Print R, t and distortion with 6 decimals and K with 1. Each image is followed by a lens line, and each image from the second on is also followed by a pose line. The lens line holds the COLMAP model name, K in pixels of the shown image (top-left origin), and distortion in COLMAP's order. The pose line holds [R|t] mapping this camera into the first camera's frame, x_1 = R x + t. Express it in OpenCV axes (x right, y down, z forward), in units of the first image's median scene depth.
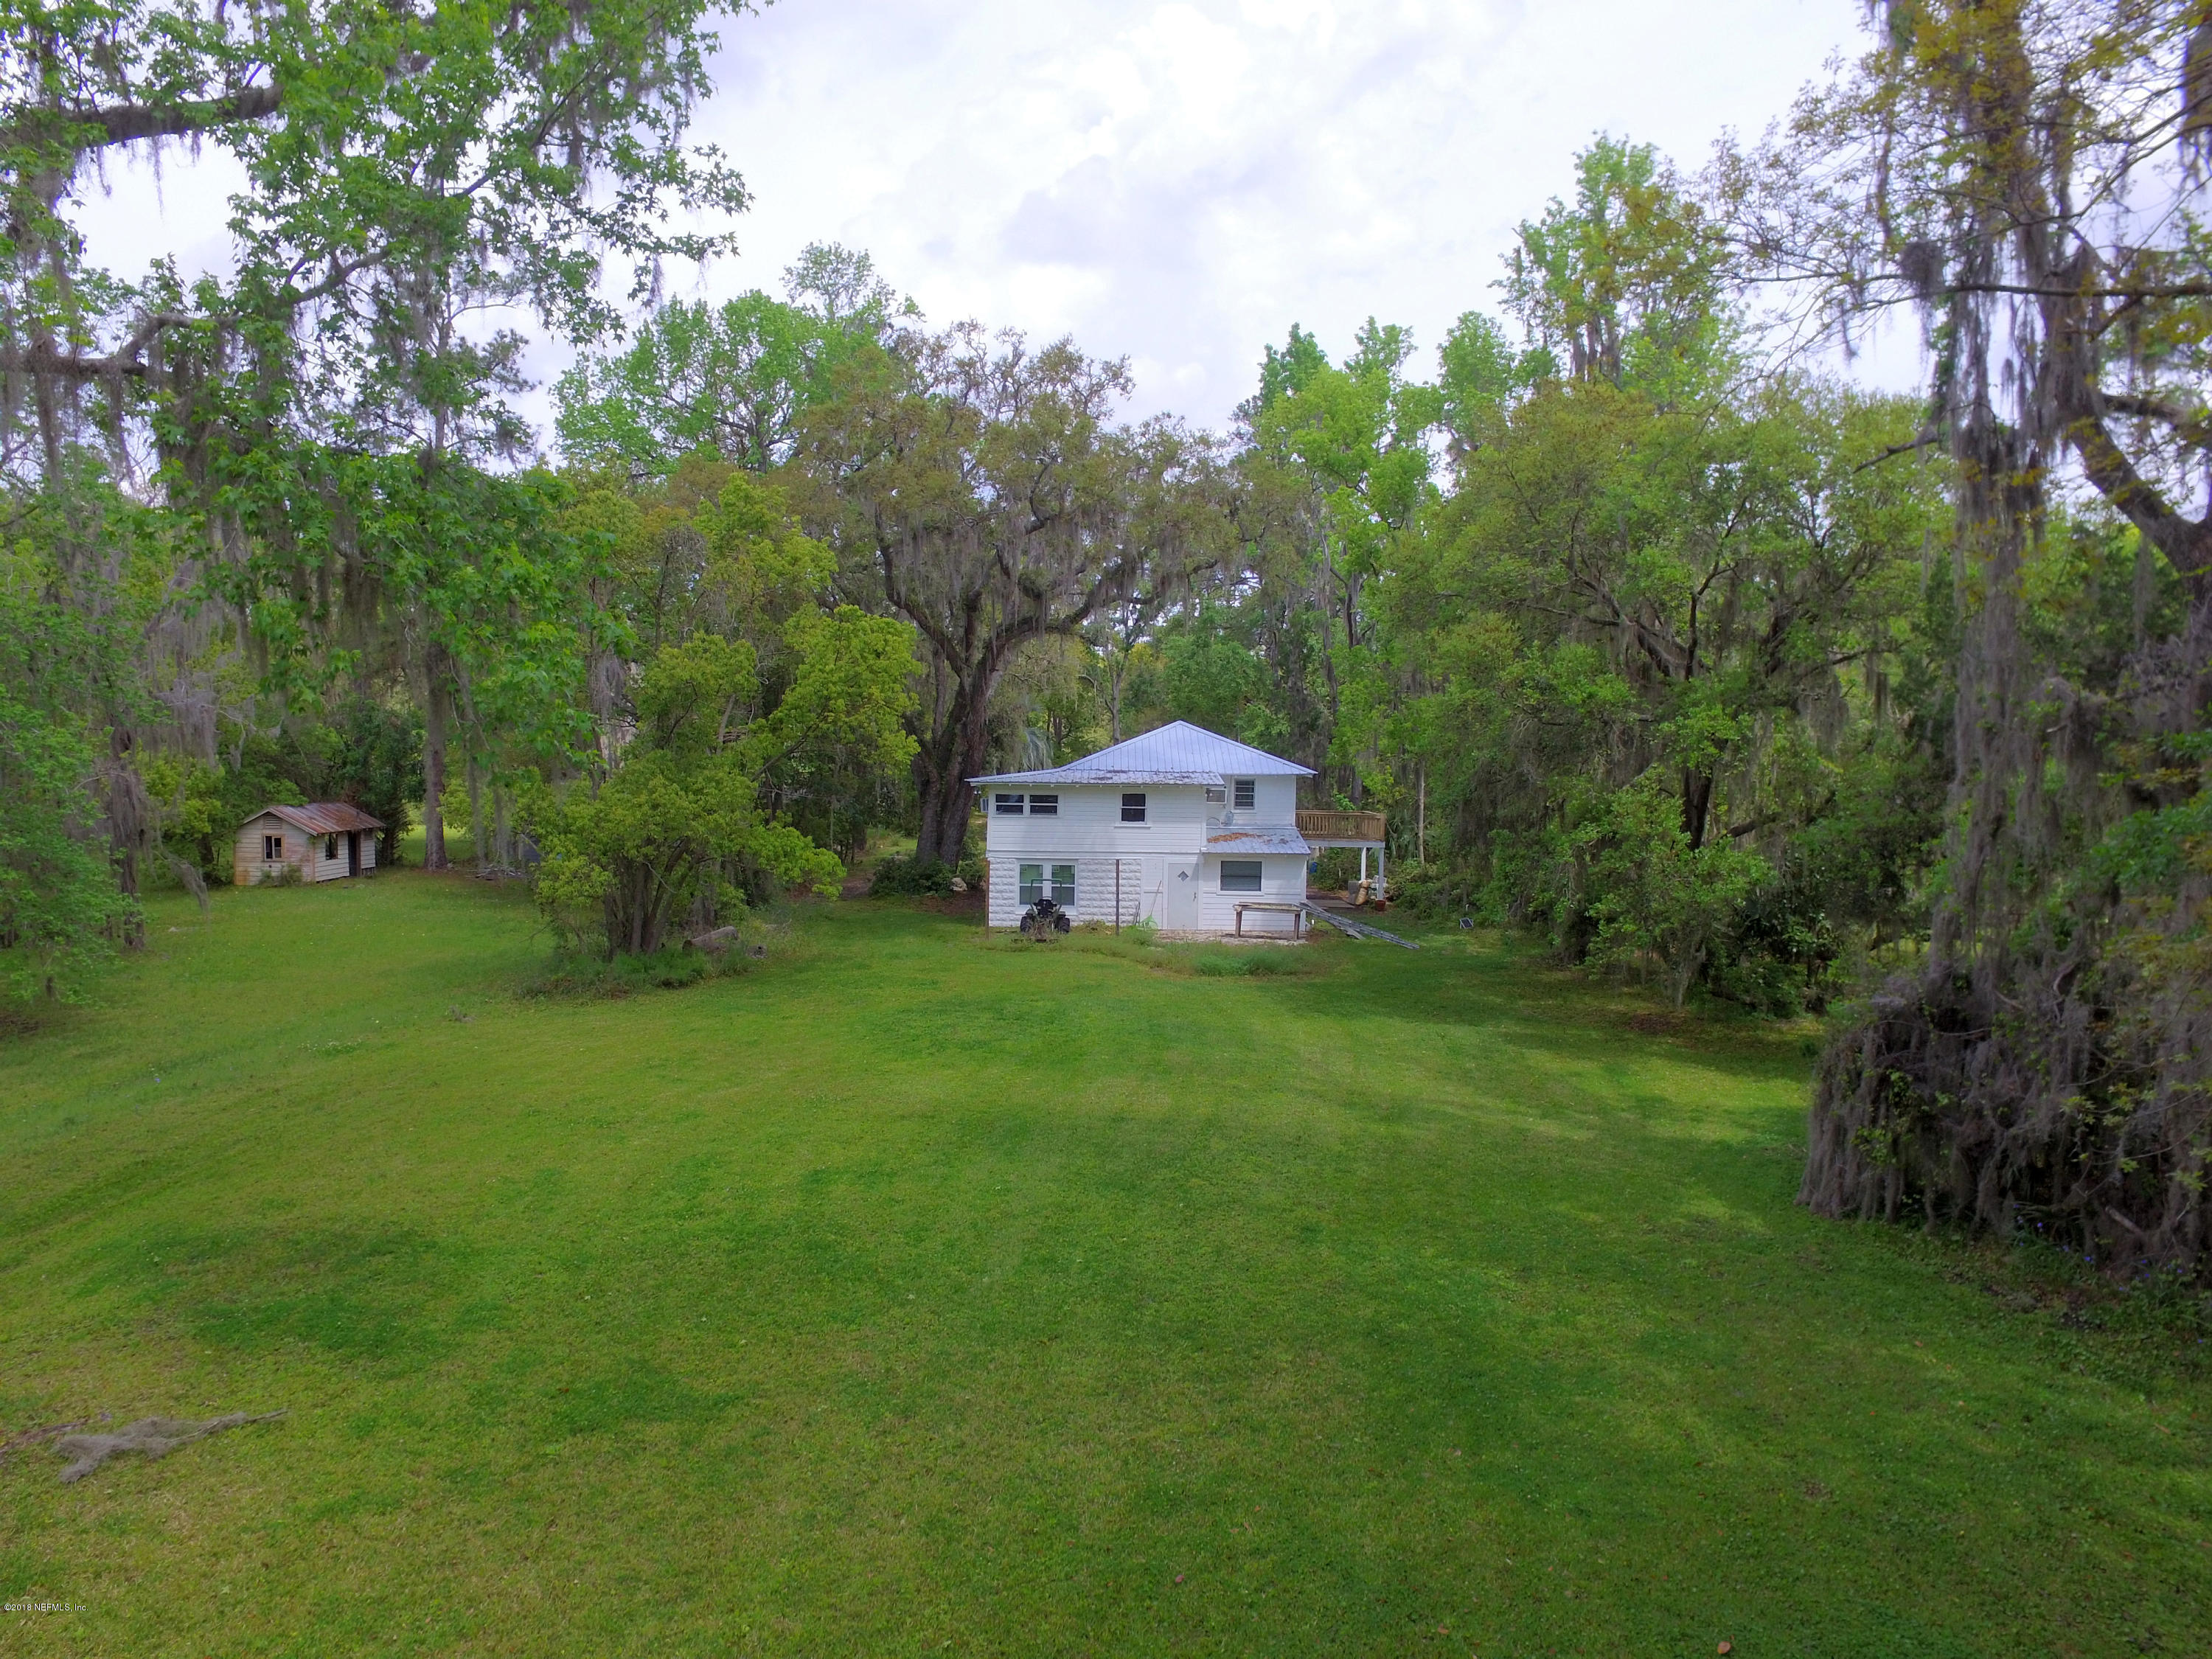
lens RADIAL K [[1514.0, 0, 1111.5], [0, 1514.0, 831.3], [0, 0, 1]] dist [-0.122694, 0.085564]
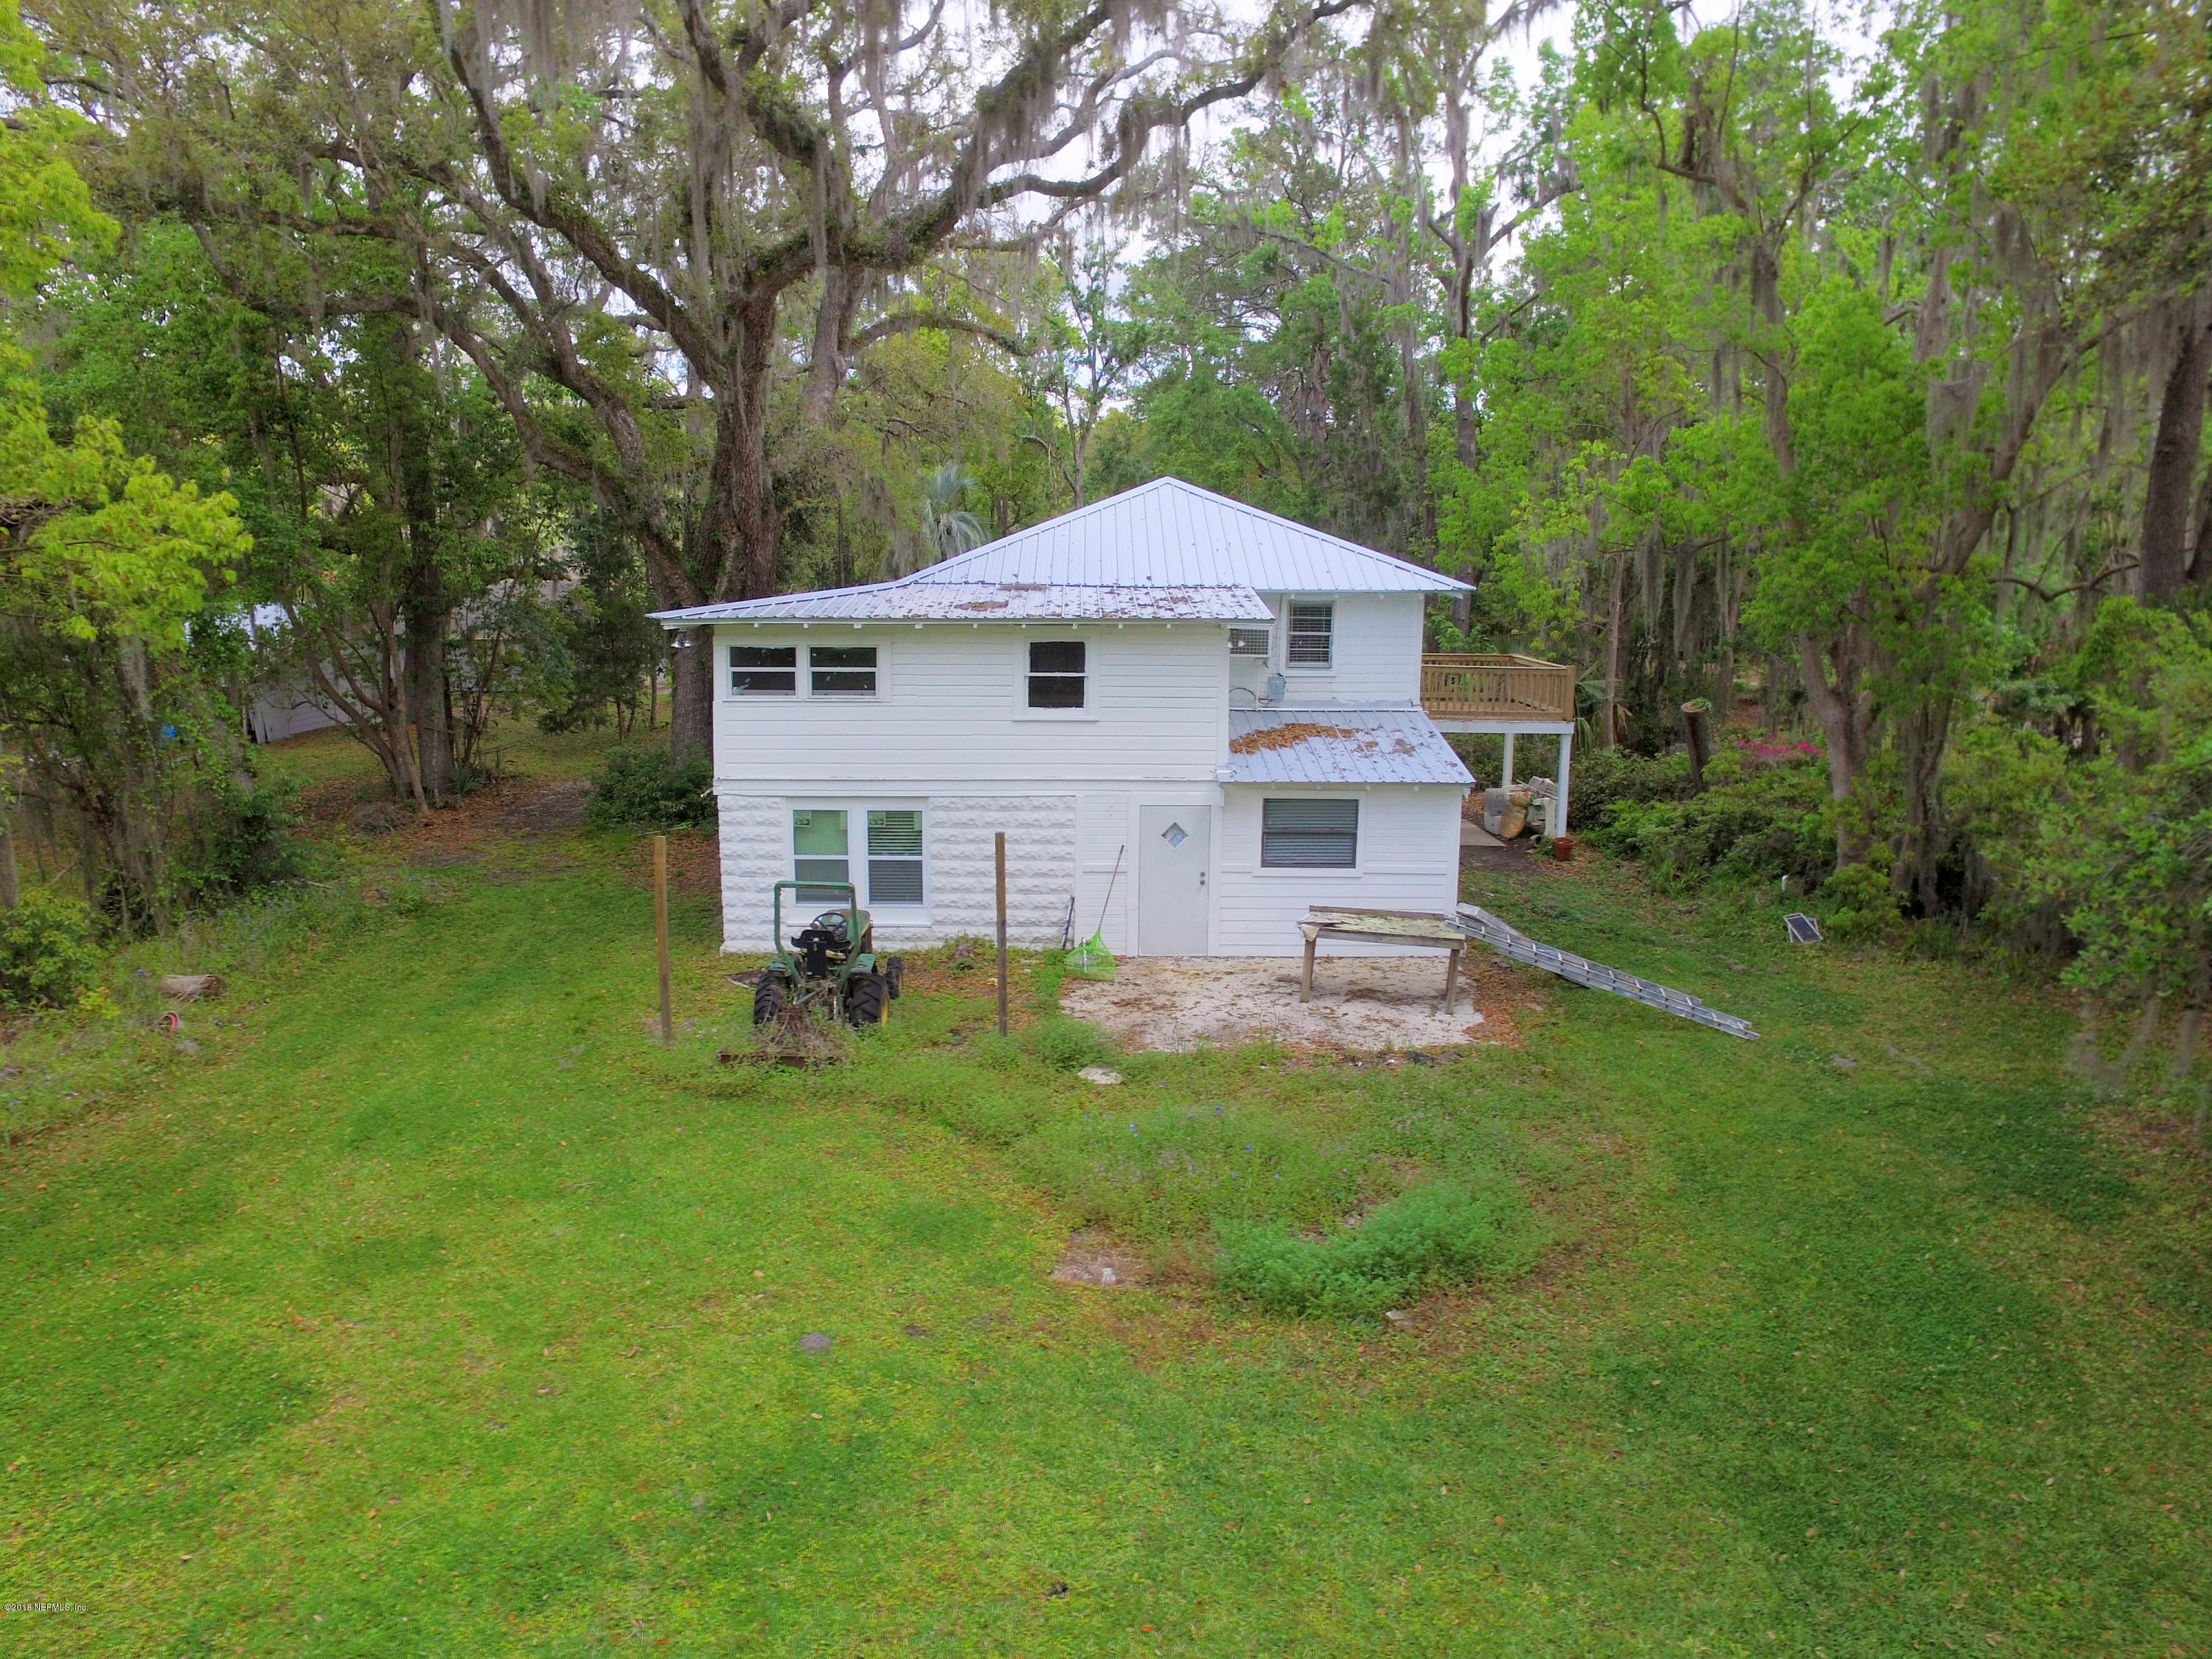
lens RADIAL K [[1514.0, 0, 1089.3], [0, 1514.0, 820.6], [0, 0, 1]] dist [-0.122694, 0.085564]
pose [[0.999921, -0.006695, -0.010679, 0.027984], [0.007981, 0.992094, 0.125242, -0.027934], [0.009756, -0.125317, 0.992069, 0.576108]]
